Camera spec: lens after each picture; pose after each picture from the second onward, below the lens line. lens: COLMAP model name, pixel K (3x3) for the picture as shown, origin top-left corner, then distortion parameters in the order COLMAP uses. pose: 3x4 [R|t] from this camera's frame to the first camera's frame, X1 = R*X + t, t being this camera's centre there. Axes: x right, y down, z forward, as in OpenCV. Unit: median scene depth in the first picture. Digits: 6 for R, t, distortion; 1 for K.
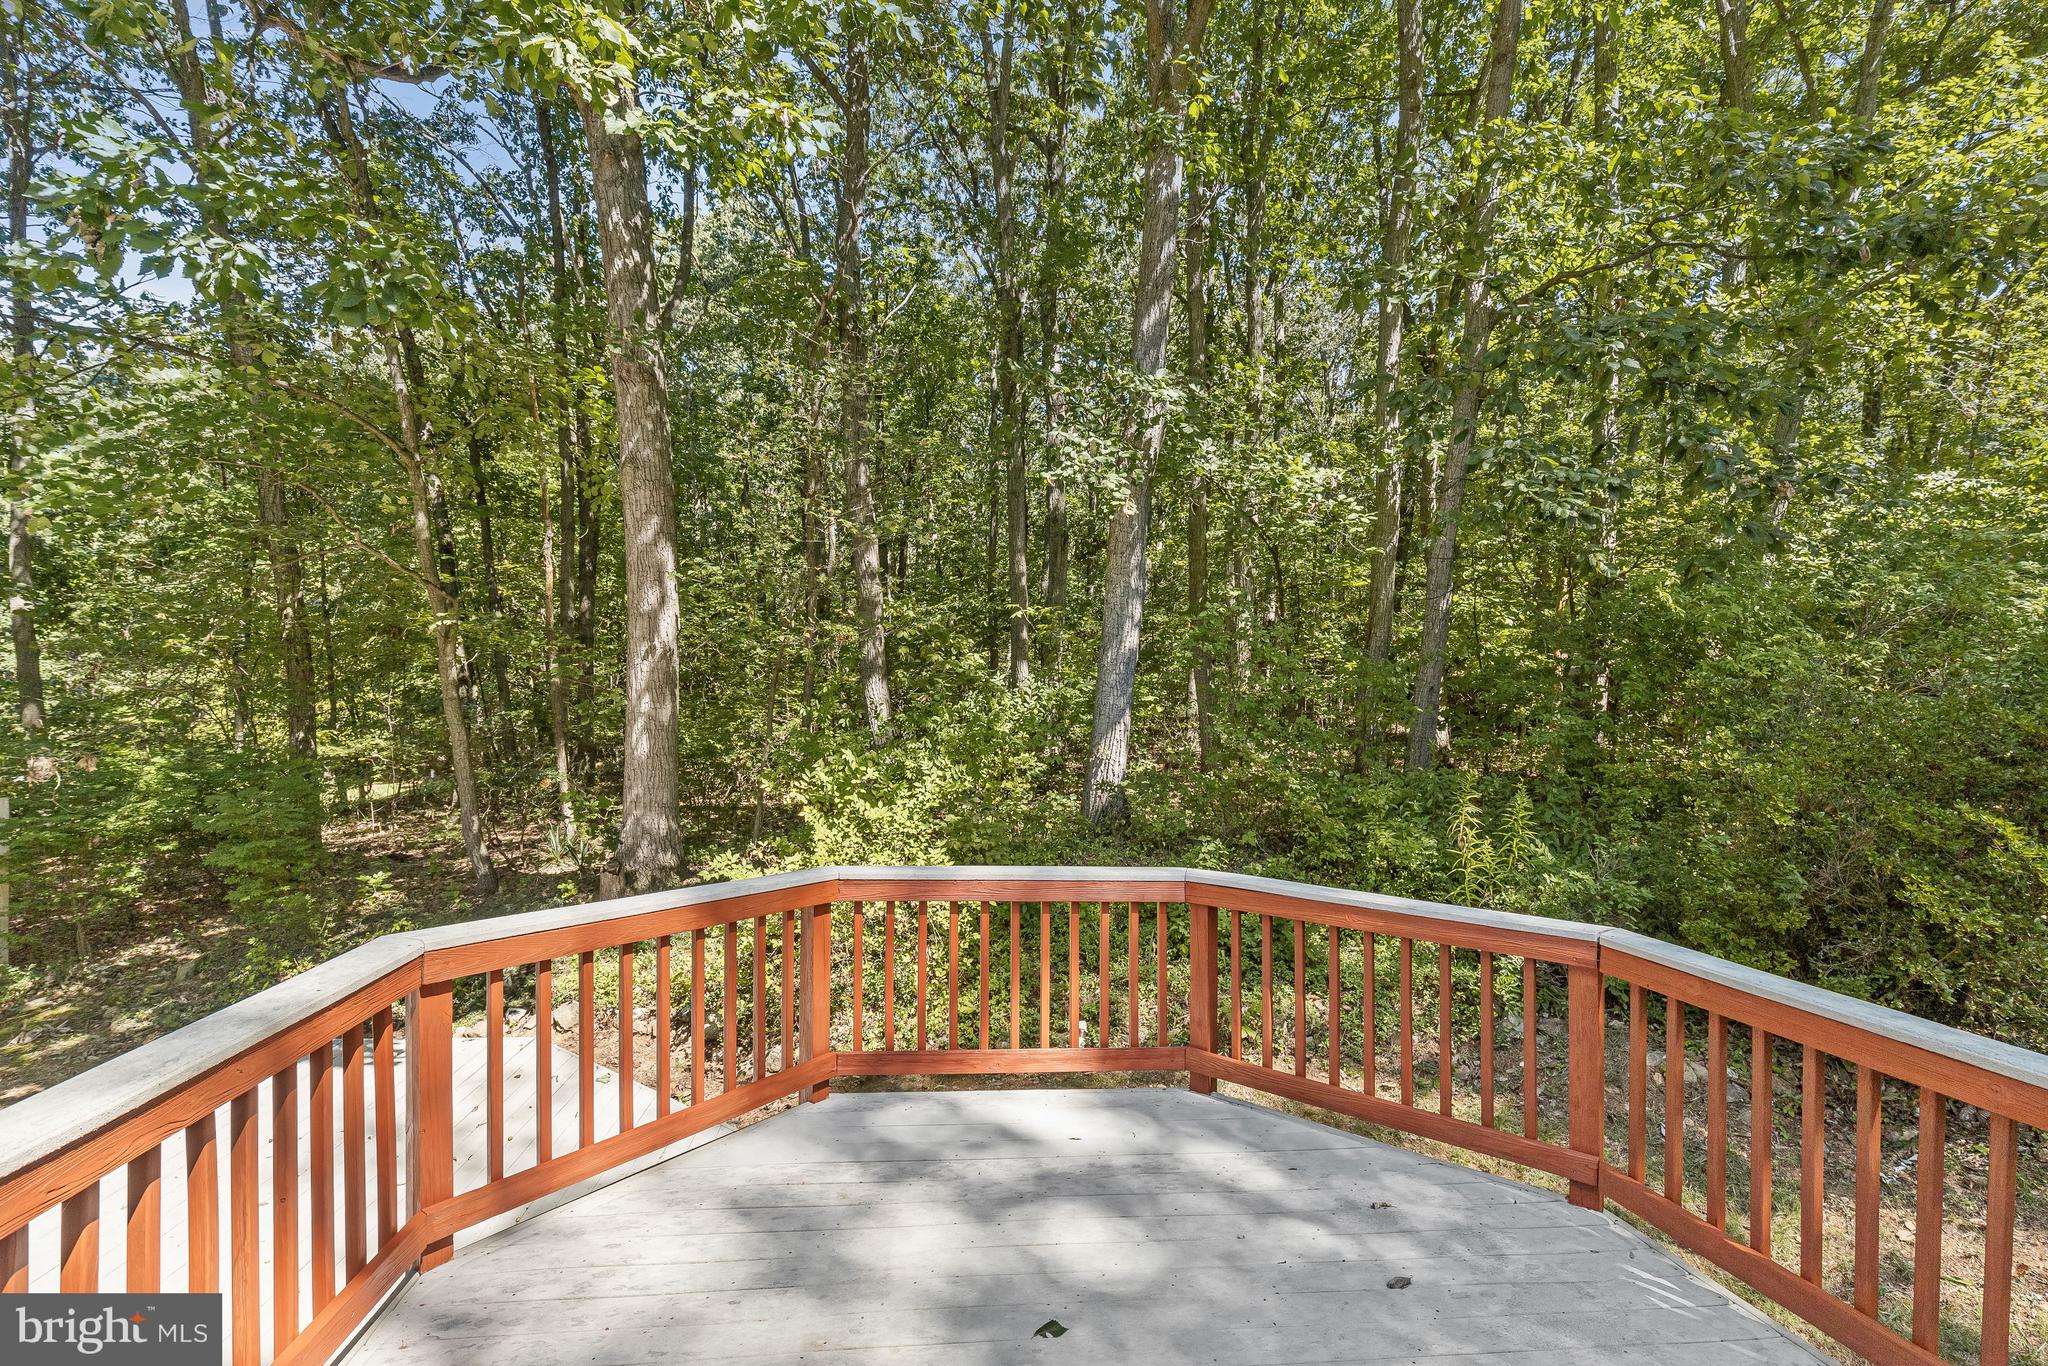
lens RADIAL K [[963.8, 0, 1023.0], [0, 963.8, 712.8], [0, 0, 1]] dist [0.001797, 0.000655]
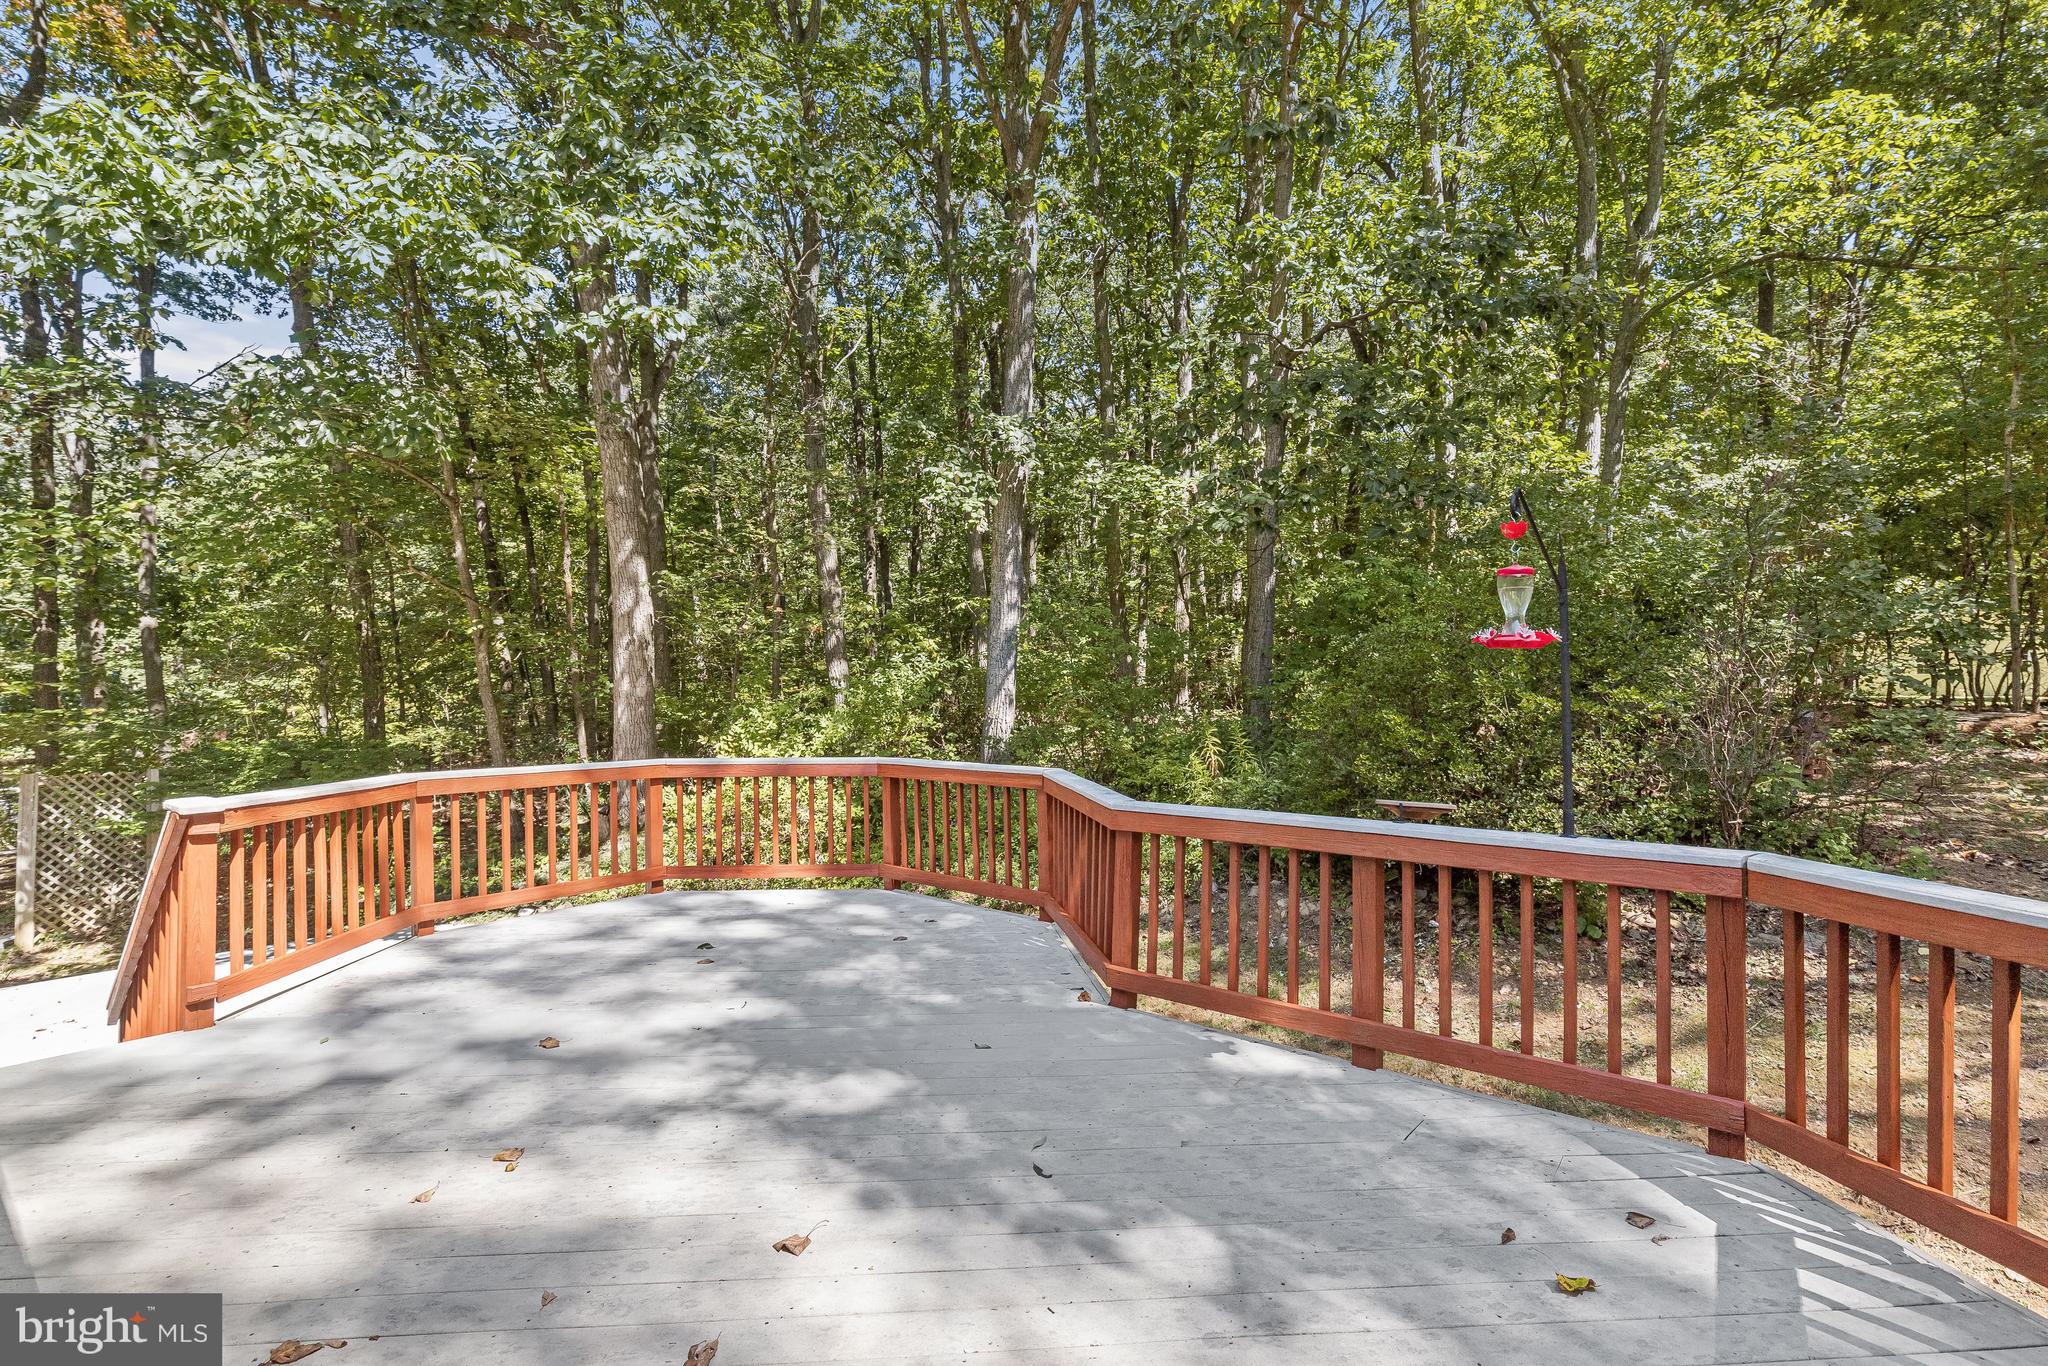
lens RADIAL K [[943.9, 0, 1031.8], [0, 943.9, 698.9], [0, 0, 1]] dist [-0.000261, -0.000191]
pose [[0.998790, -0.028289, -0.040234, 0.178396], [0.028150, 0.999596, -0.004029, 0.028208], [0.040331, 0.002891, 0.999182, -0.213137]]
